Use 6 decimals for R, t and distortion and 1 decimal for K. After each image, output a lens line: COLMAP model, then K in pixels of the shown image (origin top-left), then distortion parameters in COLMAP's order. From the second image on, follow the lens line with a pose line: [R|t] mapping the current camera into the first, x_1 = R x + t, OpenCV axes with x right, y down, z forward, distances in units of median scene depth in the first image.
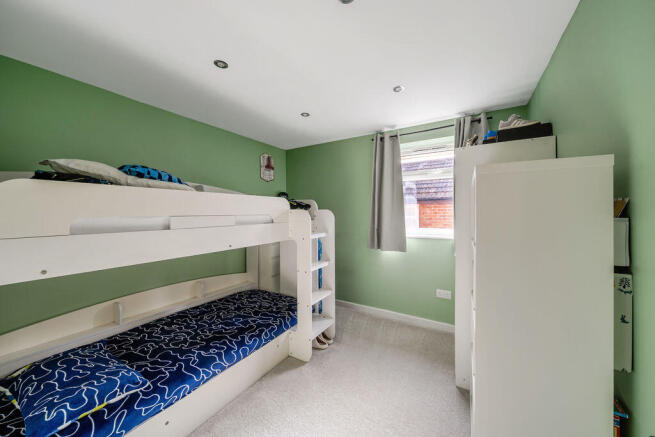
lens RADIAL K [[226.1, 0, 331.4], [0, 226.1, 210.7], [0, 0, 1]] dist [-0.007078, -0.000042]
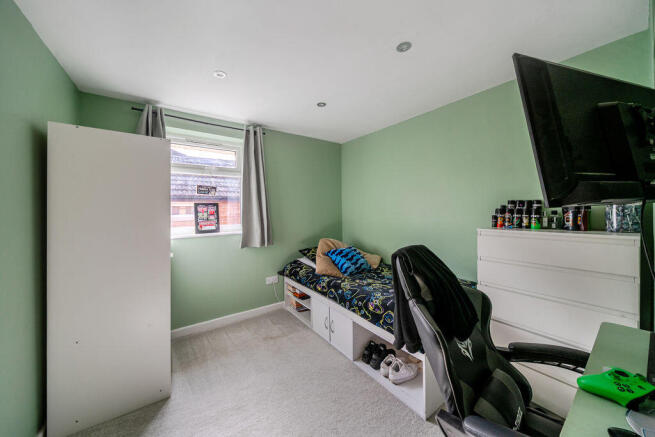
lens RADIAL K [[226.1, 0, 331.4], [0, 226.1, 210.7], [0, 0, 1]] dist [-0.007078, -0.000042]
pose [[0.383299, -0.000114, 0.923624, -0.305812], [-0.008979, 0.999952, 0.003849, 0.003909], [-0.923581, -0.009768, 0.383280, 0.182949]]
